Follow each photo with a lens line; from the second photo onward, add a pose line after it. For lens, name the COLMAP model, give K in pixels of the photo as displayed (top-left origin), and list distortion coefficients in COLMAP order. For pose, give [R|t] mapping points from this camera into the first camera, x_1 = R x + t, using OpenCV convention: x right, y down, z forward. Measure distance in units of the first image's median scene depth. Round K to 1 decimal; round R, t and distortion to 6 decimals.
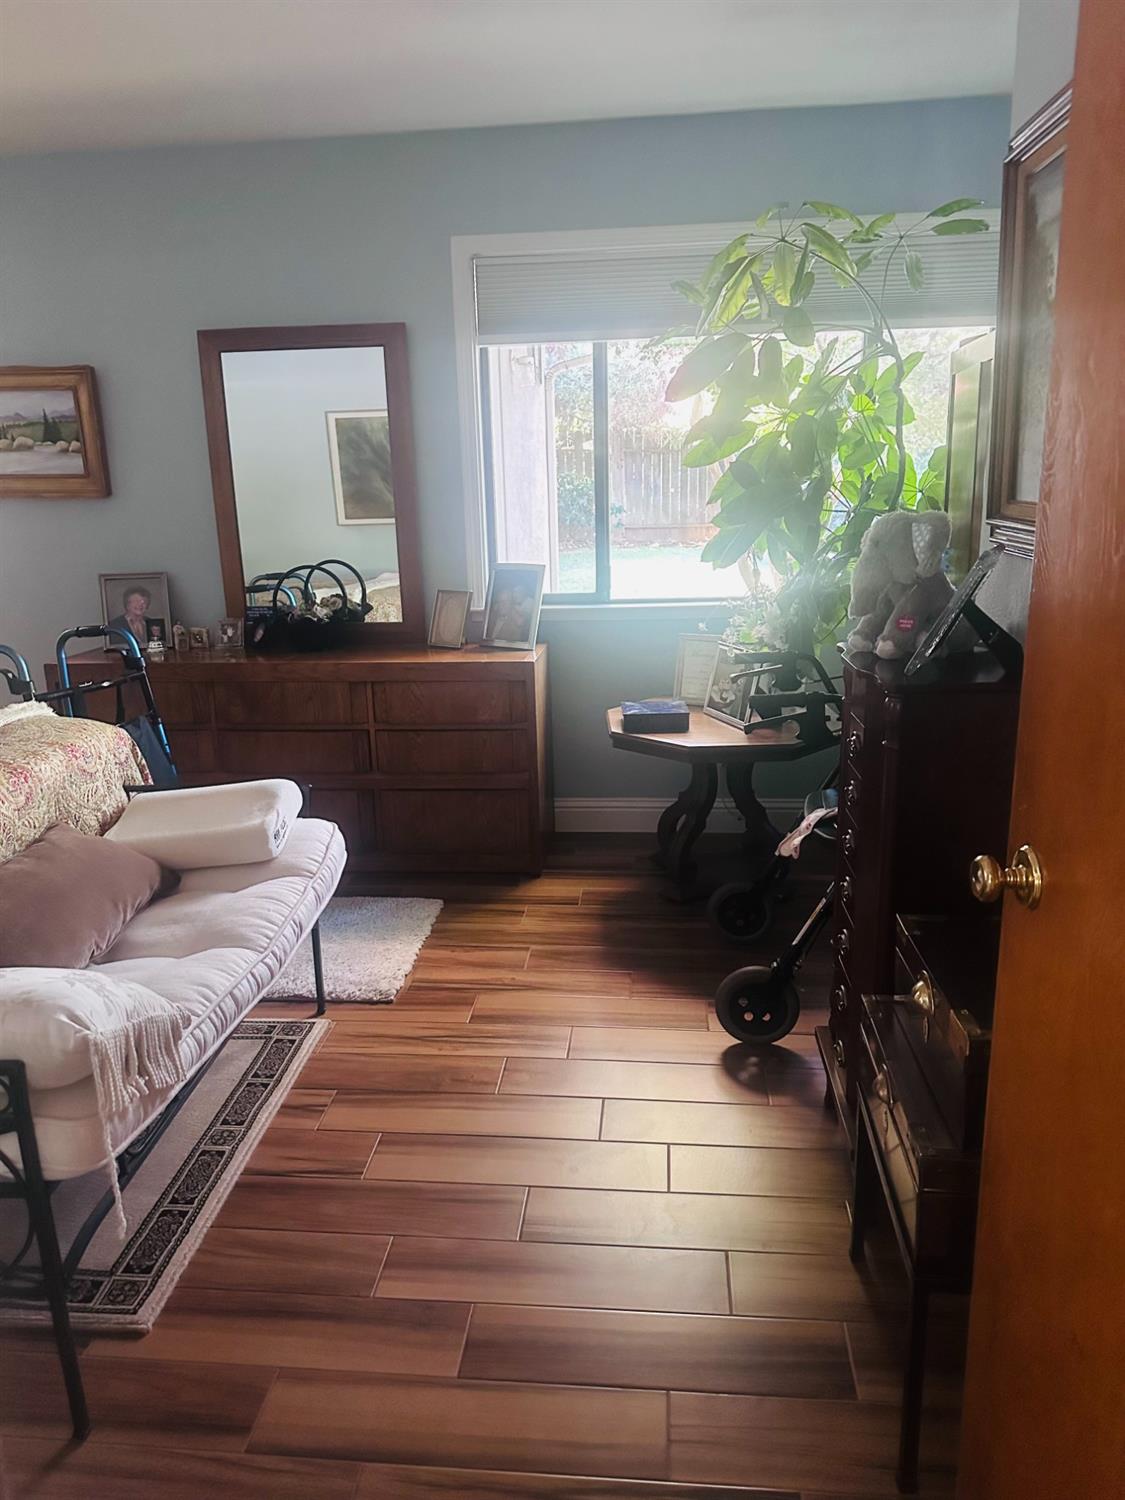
lens RADIAL K [[1058.5, 0, 560.5], [0, 1058.5, 745.1], [0, 0, 1]] dist [0.027780, -0.015164]
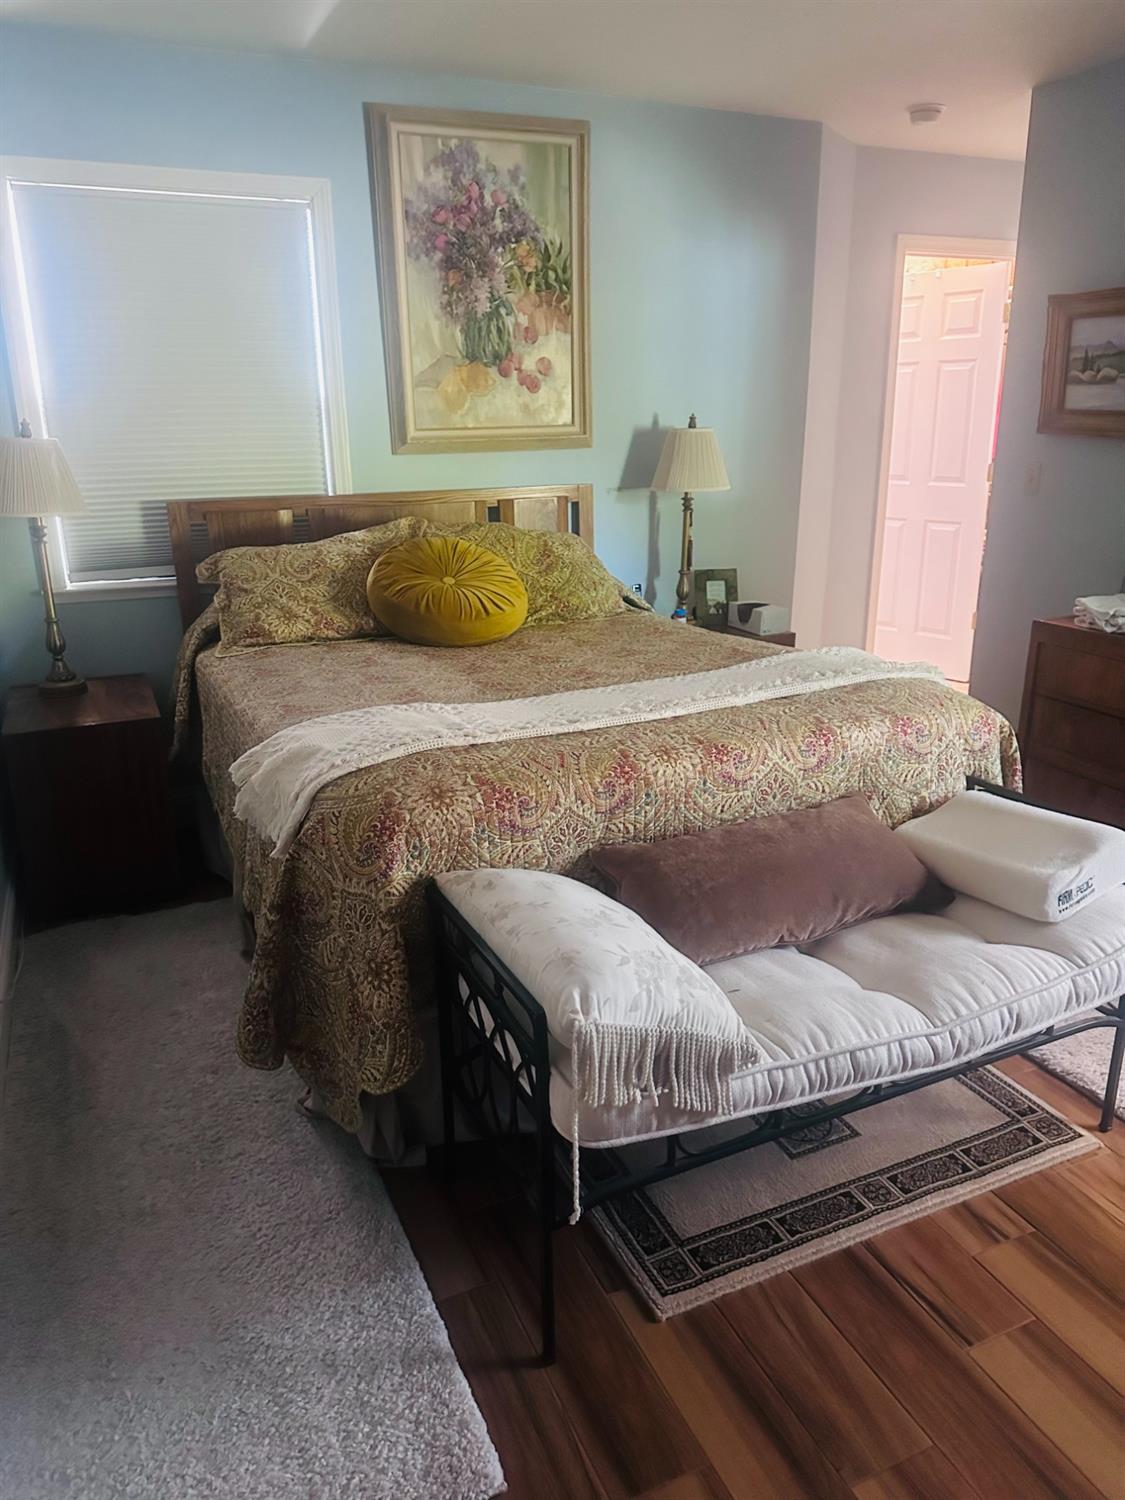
lens RADIAL K [[1058.5, 0, 560.0], [0, 1058.5, 752.5], [0, 0, 1]] dist [0.027780, -0.015164]
pose [[0.496779, 0.286179, -0.819336, 0.171060], [-0.223419, 0.954421, 0.197899, -0.095281], [0.838626, 0.084744, 0.538075, 0.272948]]
